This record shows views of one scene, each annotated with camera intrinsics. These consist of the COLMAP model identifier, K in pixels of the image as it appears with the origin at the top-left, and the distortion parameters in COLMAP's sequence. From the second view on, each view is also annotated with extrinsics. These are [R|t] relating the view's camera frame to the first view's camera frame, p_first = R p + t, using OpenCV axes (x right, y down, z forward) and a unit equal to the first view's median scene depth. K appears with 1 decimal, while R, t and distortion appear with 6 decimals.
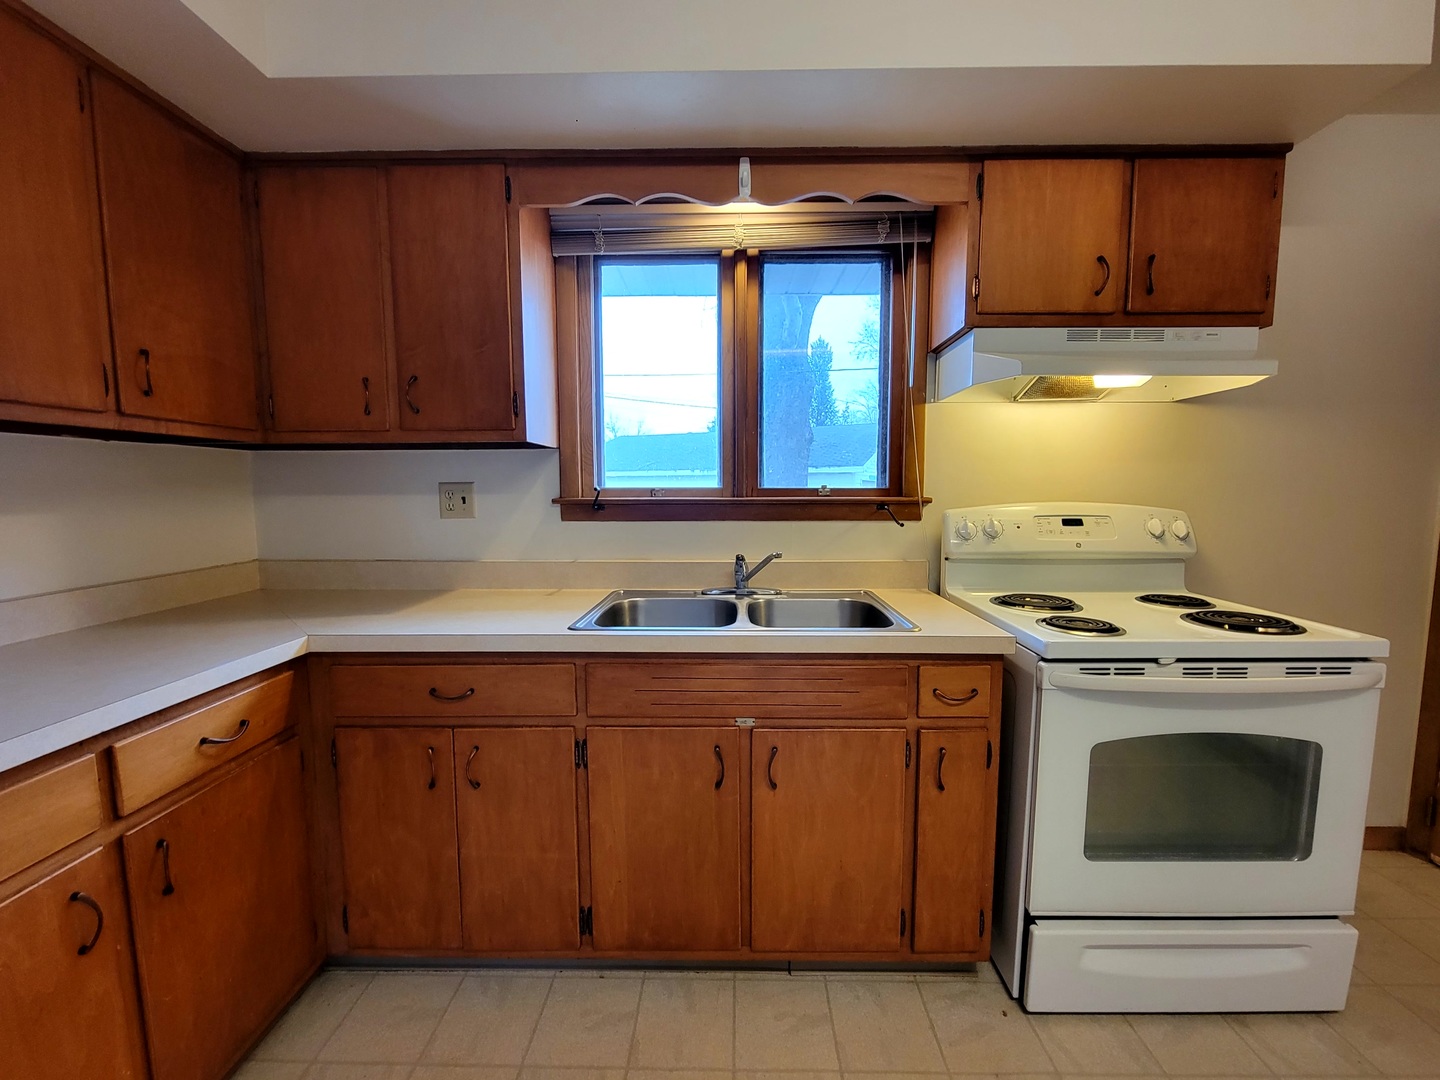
lens RADIAL K [[587.9, 0, 723.6], [0, 587.9, 543.6], [0, 0, 1]] dist [-0.001544, -0.000064]
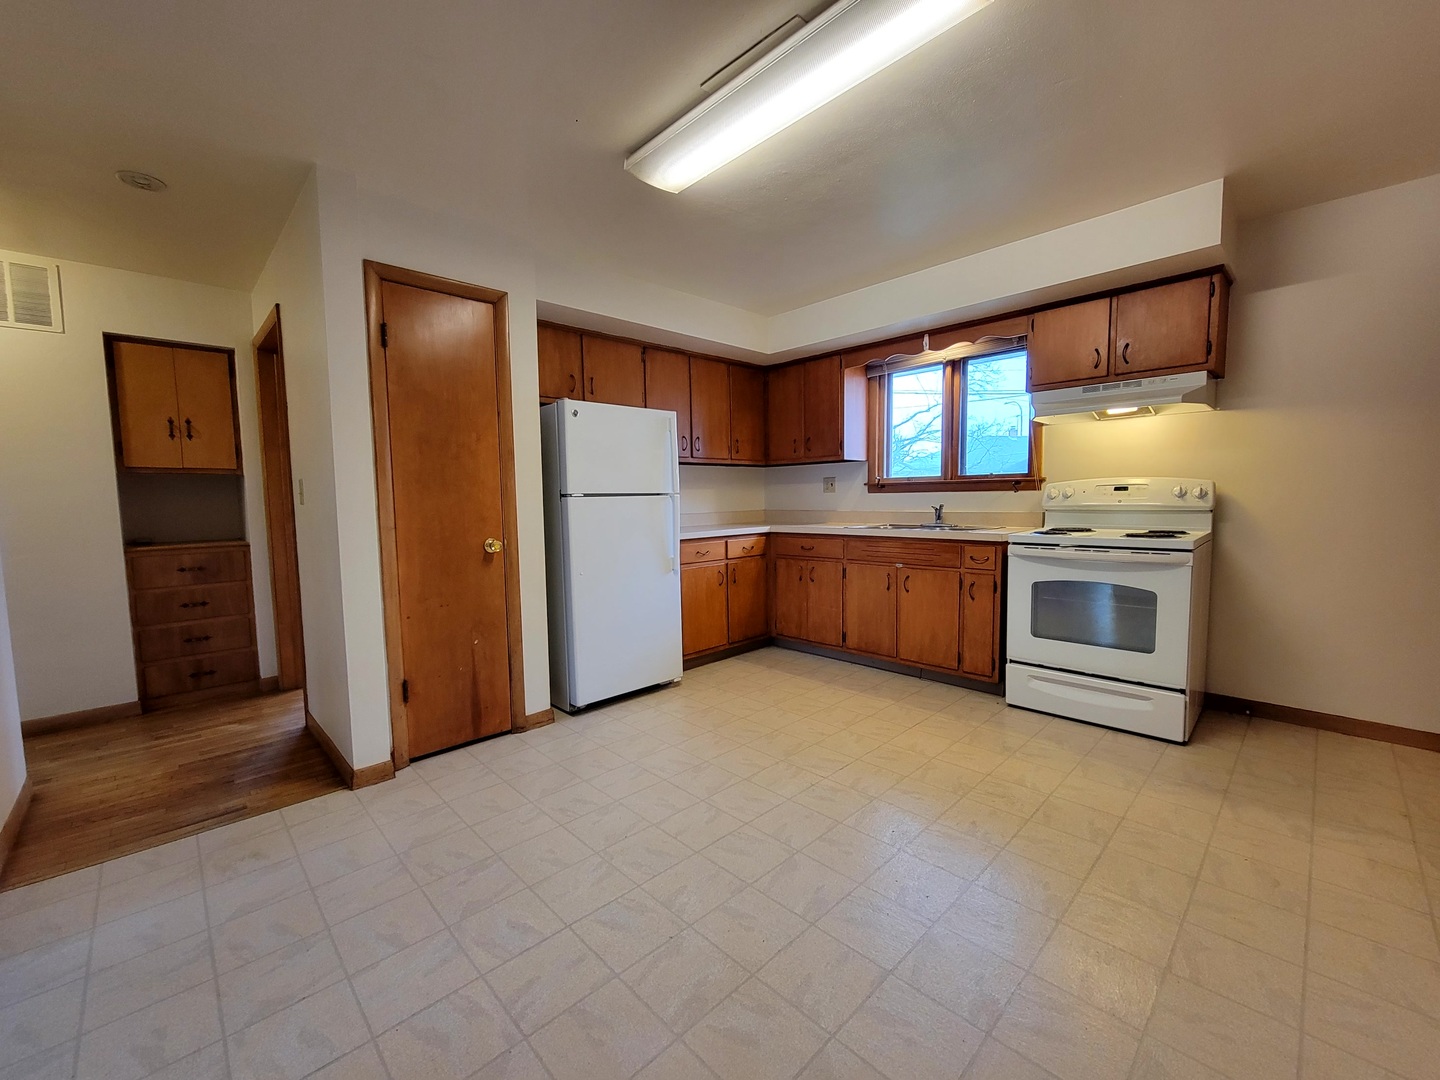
lens RADIAL K [[587.9, 0, 723.6], [0, 587.9, 543.6], [0, 0, 1]] dist [-0.001544, -0.000064]
pose [[0.706916, 0.047746, -0.705684, 1.263557], [-0.054156, 0.998444, 0.013303, 0.209601], [0.705221, 0.028812, 0.708401, -1.320774]]
